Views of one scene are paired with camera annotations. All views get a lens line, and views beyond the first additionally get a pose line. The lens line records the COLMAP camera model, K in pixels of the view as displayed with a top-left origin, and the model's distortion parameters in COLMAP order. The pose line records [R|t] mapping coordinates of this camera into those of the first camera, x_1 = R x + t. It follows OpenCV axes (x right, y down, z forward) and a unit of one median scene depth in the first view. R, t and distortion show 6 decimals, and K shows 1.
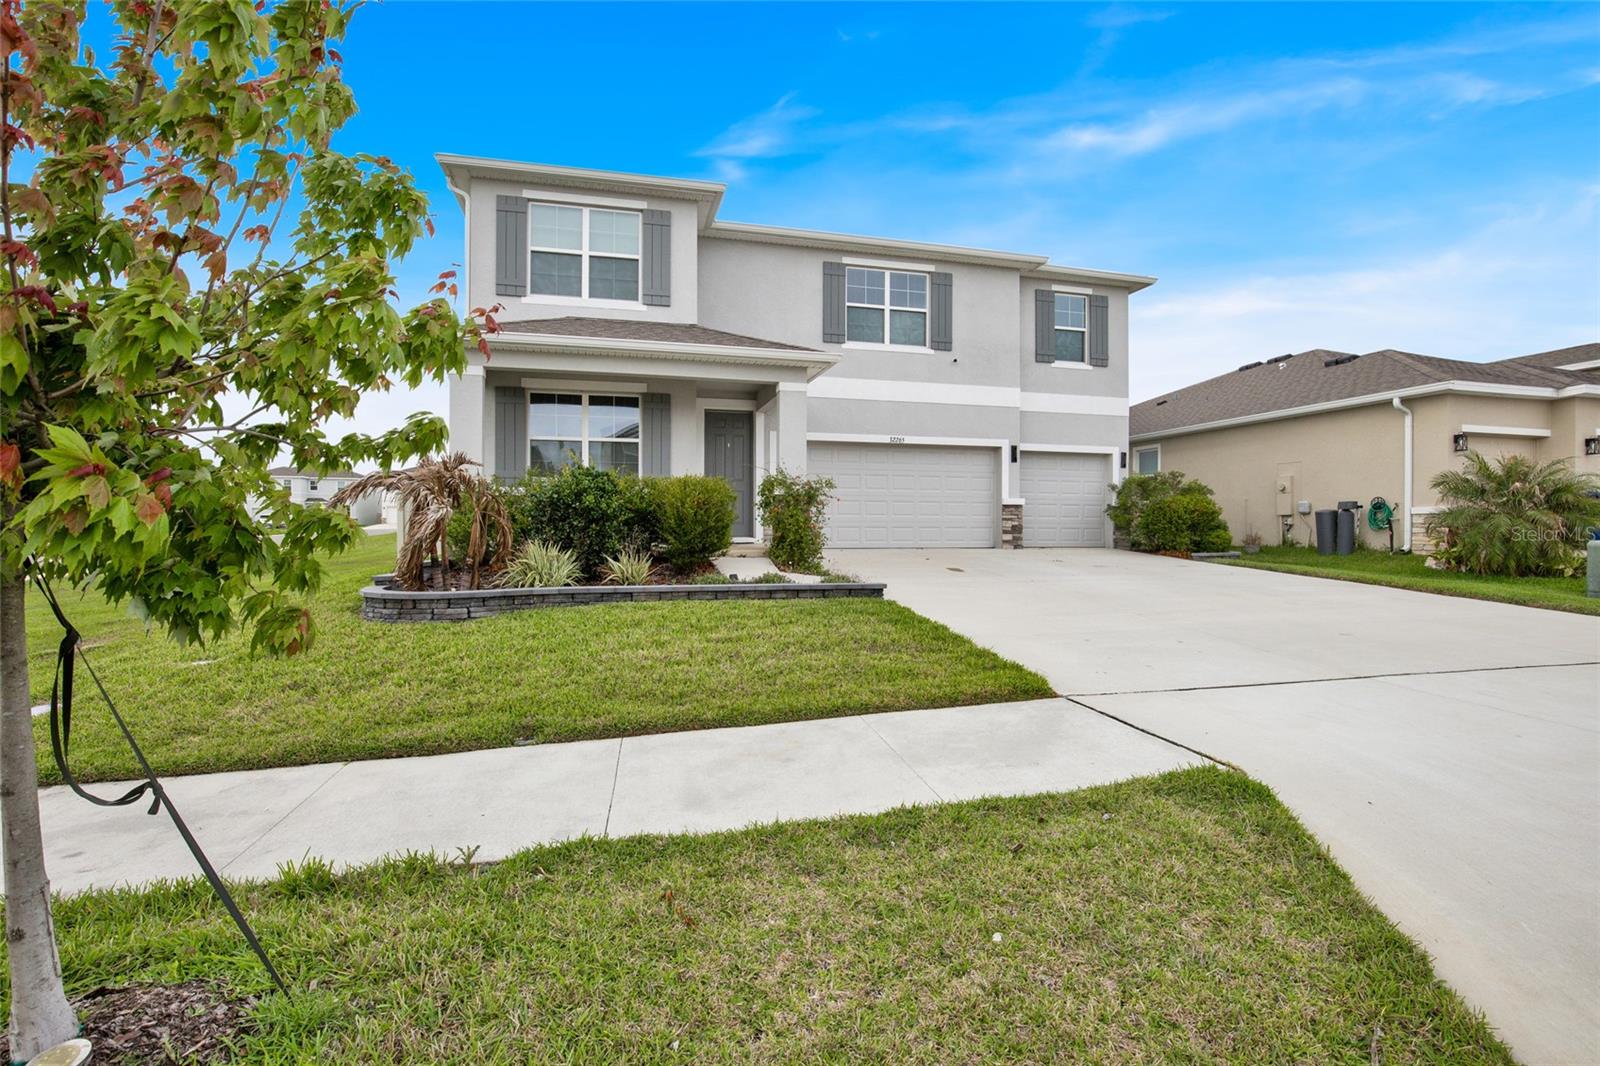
lens RADIAL K [[734.5, 0, 800.0], [0, 734.5, 533.0], [0, 0, 1]] dist [-0.029486, 0.000205]
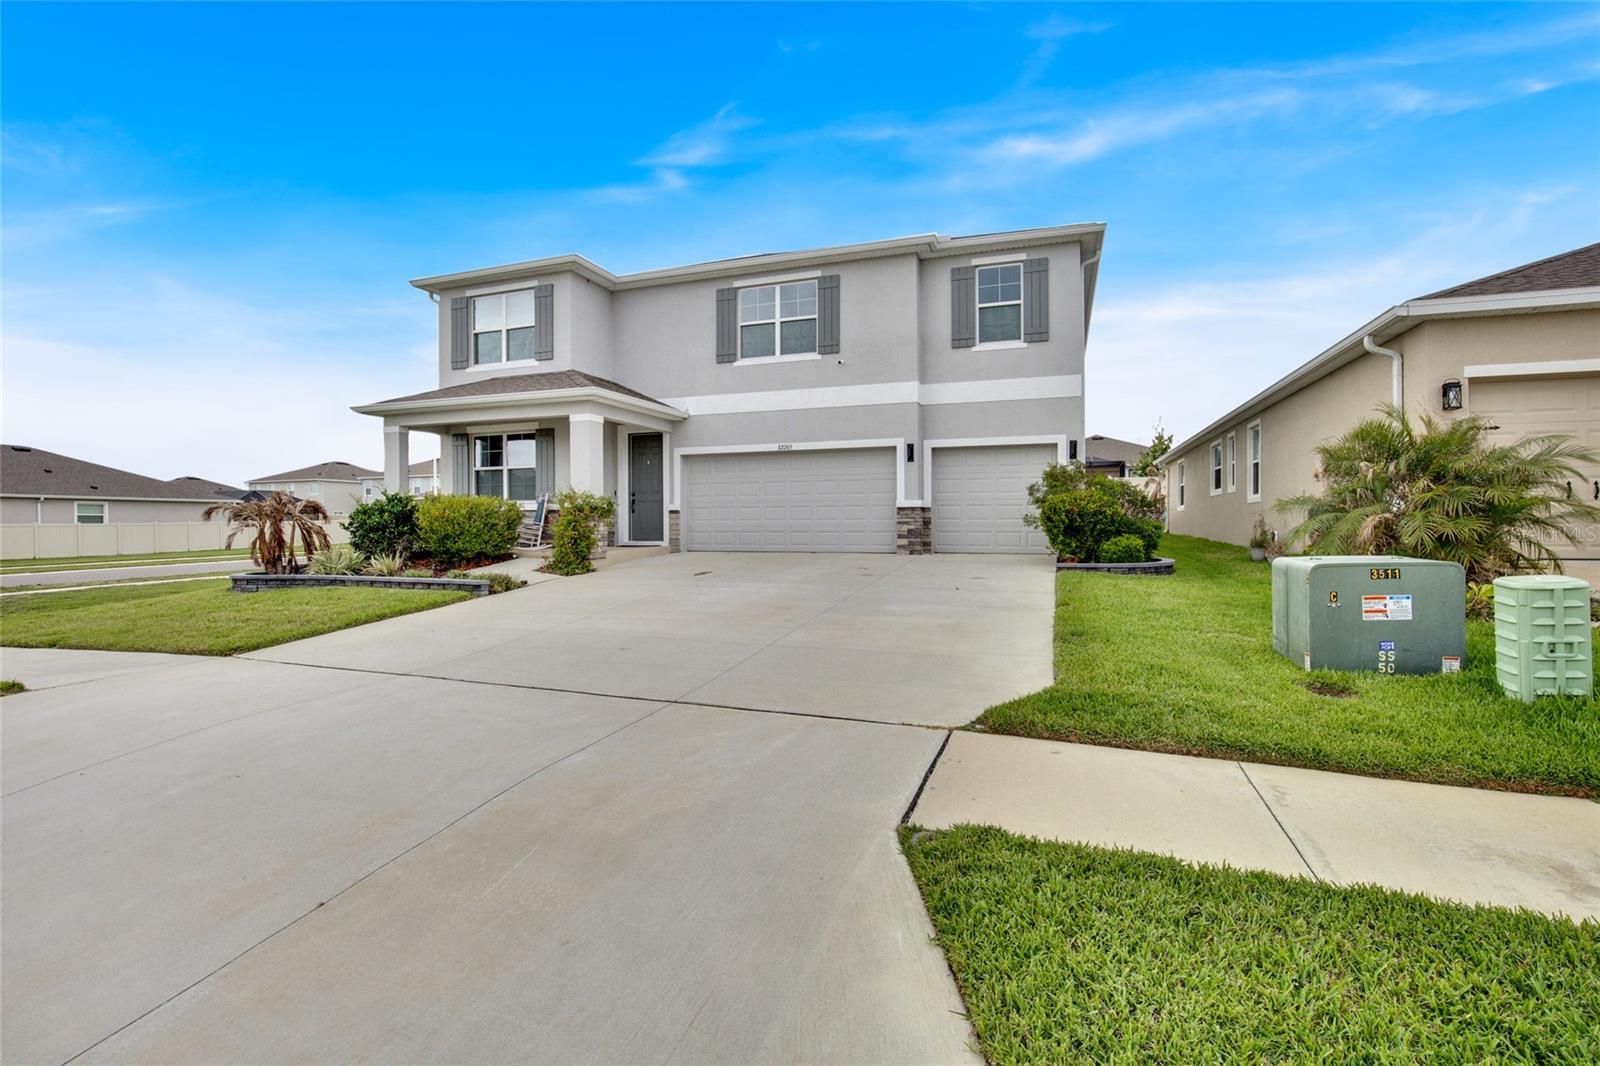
lens RADIAL K [[734.5, 0, 800.0], [0, 734.5, 533.0], [0, 0, 1]] dist [-0.029486, 0.000205]
pose [[0.833096, -0.000595, -0.553128, 0.711909], [0.002337, 0.999994, 0.002445, -0.008528], [0.553124, -0.003330, 0.833092, 0.147548]]
